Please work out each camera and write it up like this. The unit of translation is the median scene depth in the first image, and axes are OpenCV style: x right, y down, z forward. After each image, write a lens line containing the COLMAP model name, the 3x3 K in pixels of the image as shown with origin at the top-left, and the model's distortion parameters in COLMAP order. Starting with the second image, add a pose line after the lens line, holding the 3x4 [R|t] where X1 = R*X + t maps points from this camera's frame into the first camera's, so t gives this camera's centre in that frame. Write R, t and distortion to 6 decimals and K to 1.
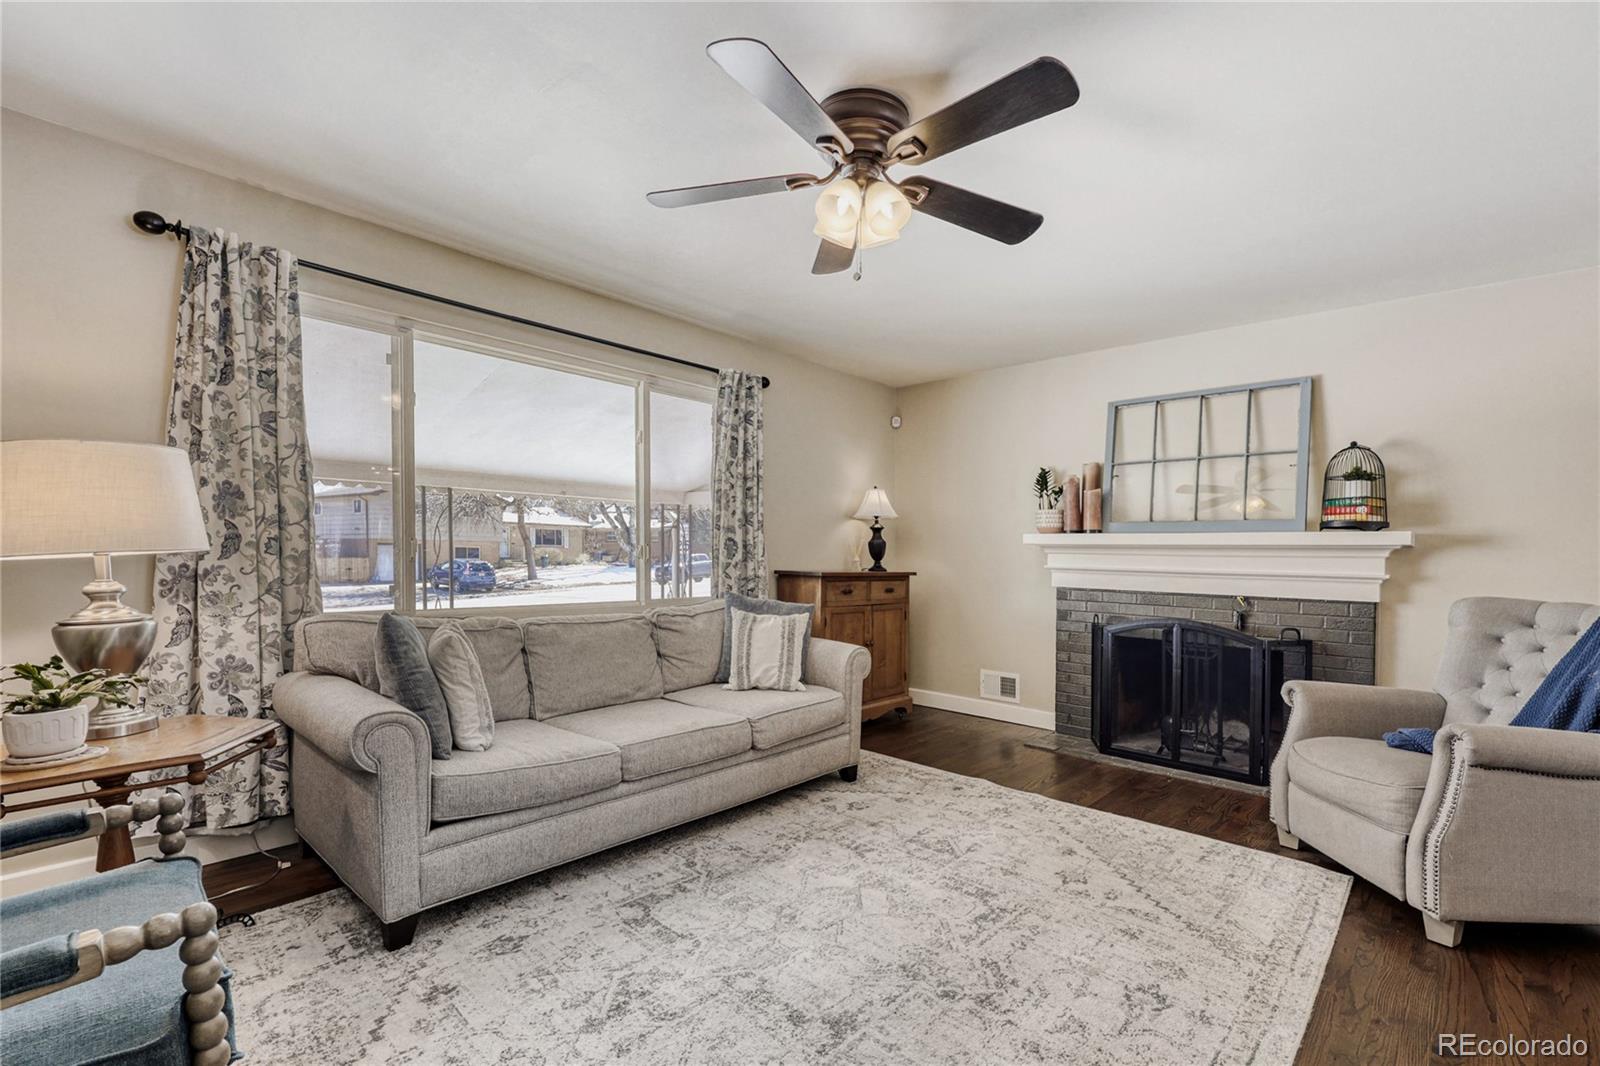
lens RADIAL K [[702.0, 0, 807.6], [0, 702.0, 566.4], [0, 0, 1]] dist [-0.000560, 0.000094]
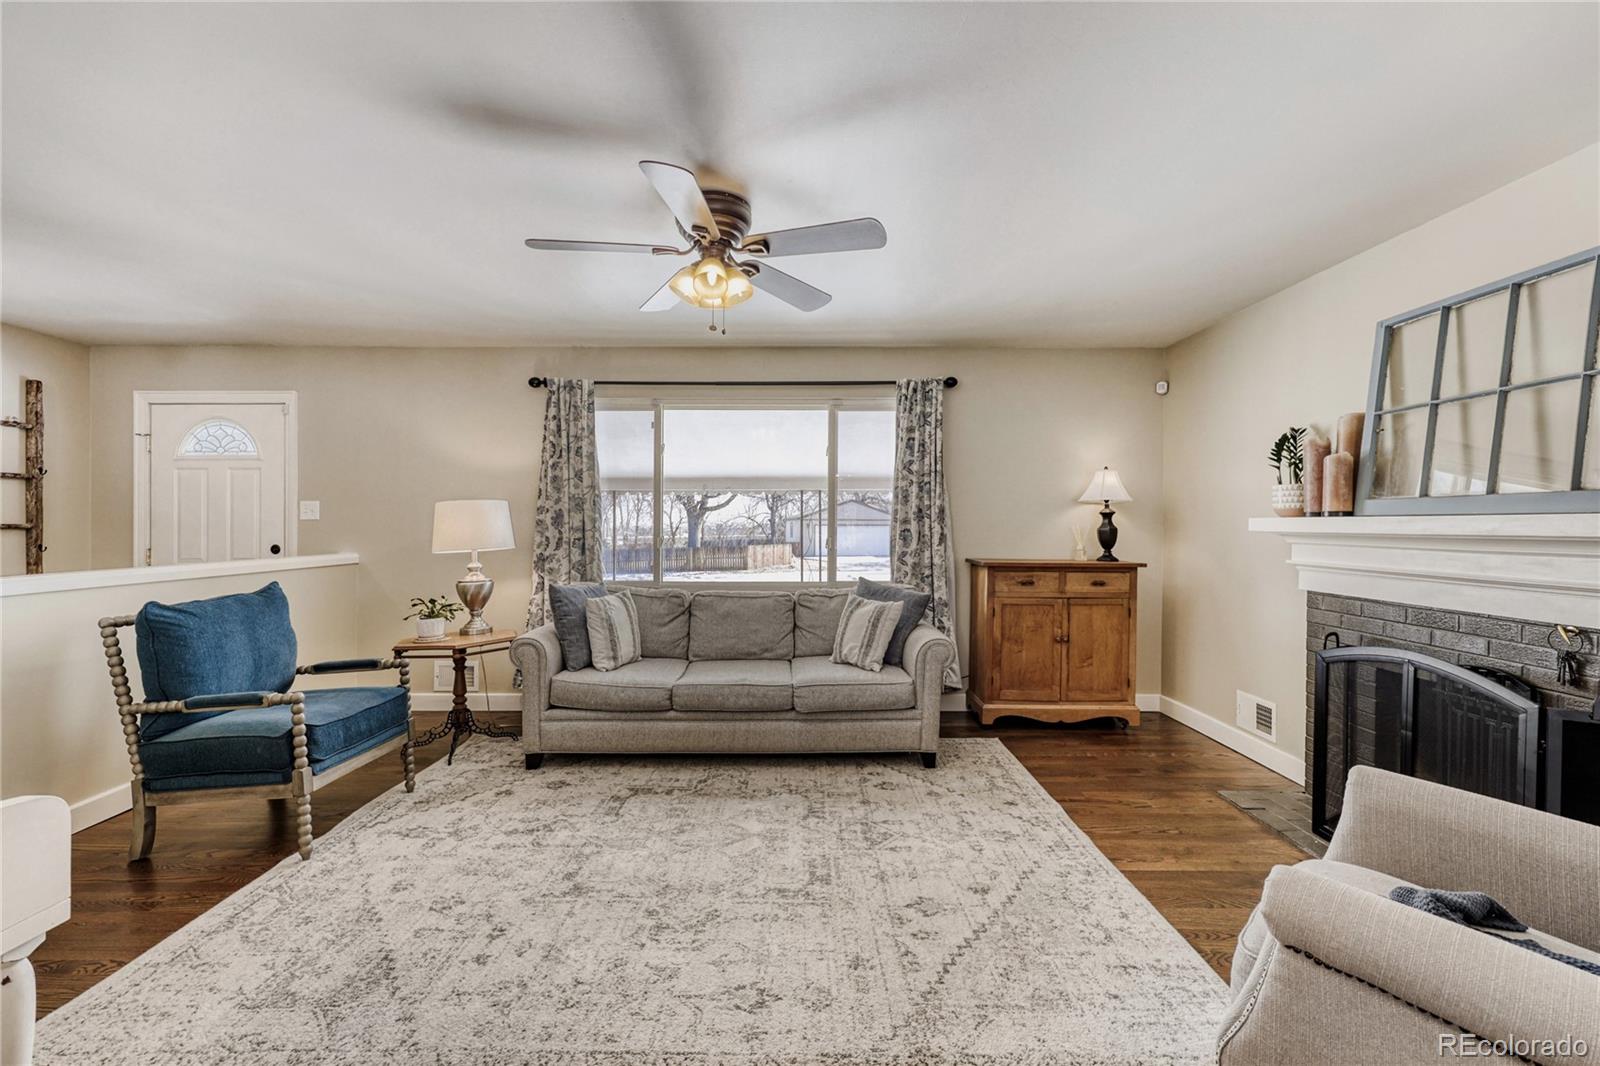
lens RADIAL K [[651.5, 0, 794.0], [0, 651.5, 525.7], [0, 0, 1]] dist [-0.002540, -0.000367]
pose [[0.676279, -0.013850, -0.736516, 0.652143], [-0.001374, 0.999798, -0.020062, -0.030847], [0.736644, 0.014579, 0.676123, 0.205383]]
